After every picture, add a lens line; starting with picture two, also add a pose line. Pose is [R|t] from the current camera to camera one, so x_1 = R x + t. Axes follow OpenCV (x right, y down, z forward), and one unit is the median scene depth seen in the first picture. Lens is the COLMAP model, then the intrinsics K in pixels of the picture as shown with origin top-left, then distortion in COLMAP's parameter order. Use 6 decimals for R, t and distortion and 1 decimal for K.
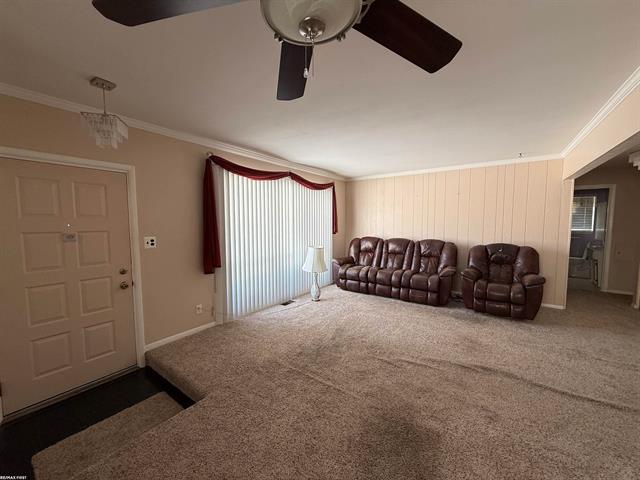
lens RADIAL K [[254.1, 0, 318.2], [0, 254.1, 240.3], [0, 0, 1]] dist [0.001125, 0.000034]
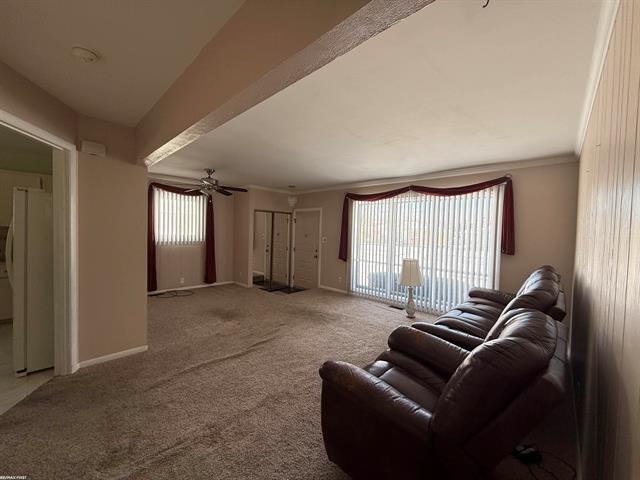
lens RADIAL K [[254.1, 0, 318.2], [0, 254.1, 240.3], [0, 0, 1]] dist [0.001125, 0.000034]
pose [[-0.133420, 0.031094, -0.990572, 1.081517], [-0.099634, 0.994023, 0.044622, -0.058116], [0.986039, 0.104648, -0.129524, 0.858847]]
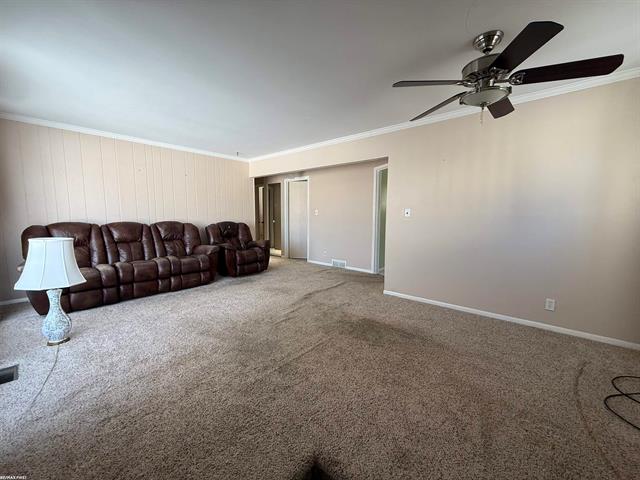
lens RADIAL K [[254.1, 0, 318.2], [0, 254.1, 240.3], [0, 0, 1]] dist [0.001125, 0.000034]
pose [[0.088361, -0.097326, 0.991322, -0.526156], [0.066954, 0.993545, 0.091576, 0.020224], [-0.993836, 0.058282, 0.094307, 0.473492]]
